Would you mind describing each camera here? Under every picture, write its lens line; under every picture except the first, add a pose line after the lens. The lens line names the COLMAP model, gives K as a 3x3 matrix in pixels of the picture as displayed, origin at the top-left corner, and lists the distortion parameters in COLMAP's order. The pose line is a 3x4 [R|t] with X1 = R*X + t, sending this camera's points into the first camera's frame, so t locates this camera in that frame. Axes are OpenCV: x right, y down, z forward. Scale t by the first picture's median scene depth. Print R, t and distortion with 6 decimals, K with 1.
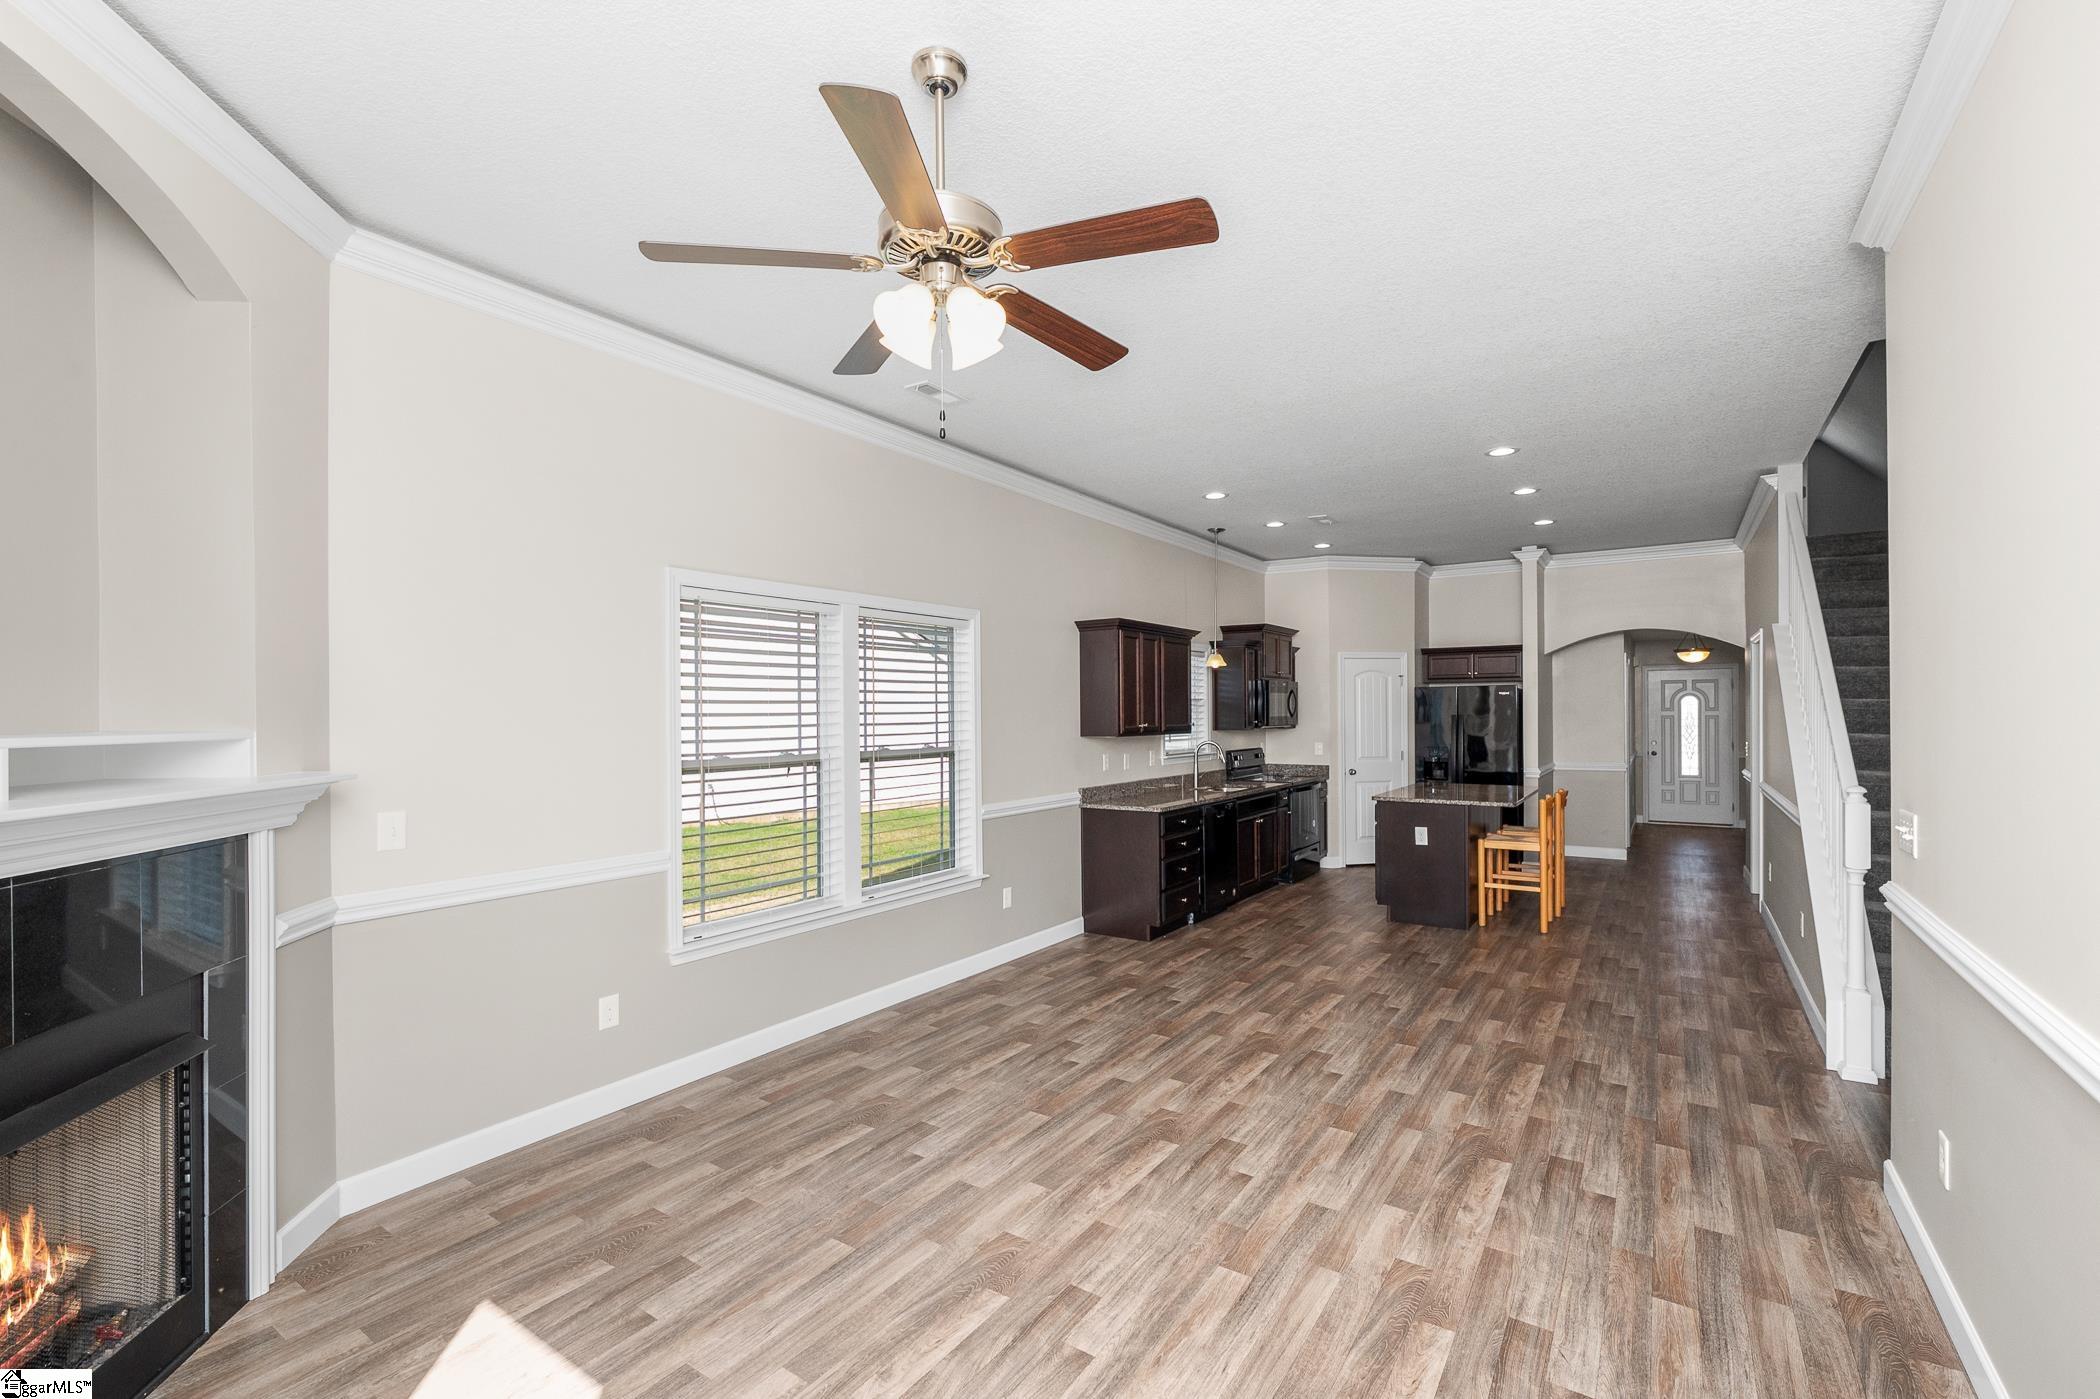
lens RADIAL K [[964.3, 0, 1056.3], [0, 964.3, 703.6], [0, 0, 1]] dist [0.012167, -0.000210]
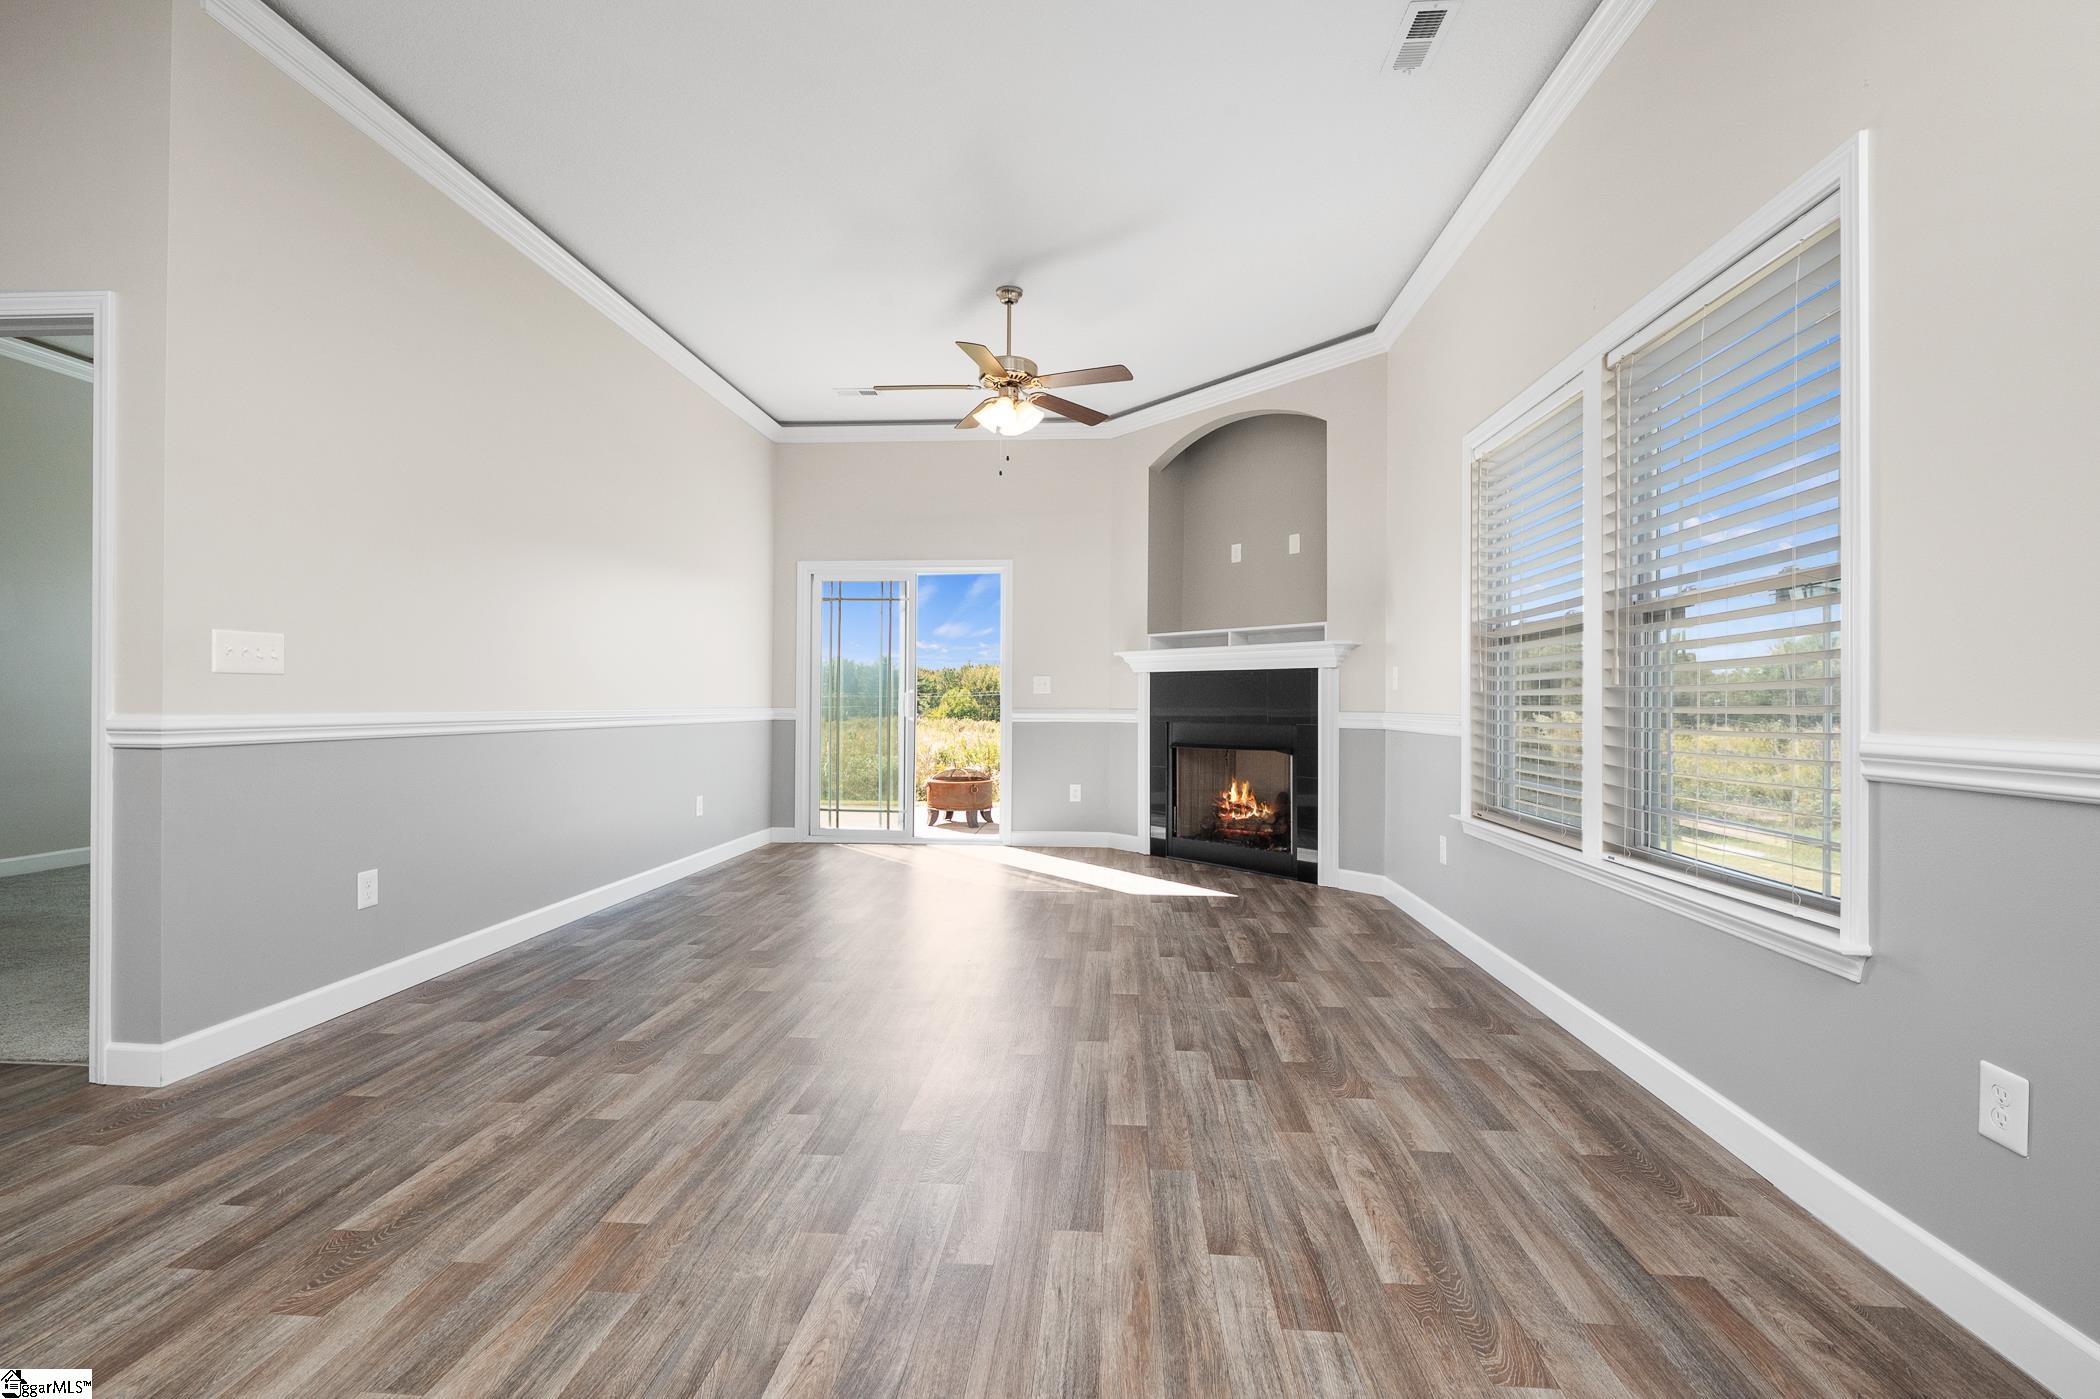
lens RADIAL K [[964.3, 0, 1056.1], [0, 964.3, 702.5], [0, 0, 1]] dist [0.012167, -0.000210]
pose [[-0.879717, -0.001272, -0.475495, 0.449898], [0.001899, 0.999979, -0.006190, 0.138910], [0.475493, -0.006348, -0.879697, 1.660514]]
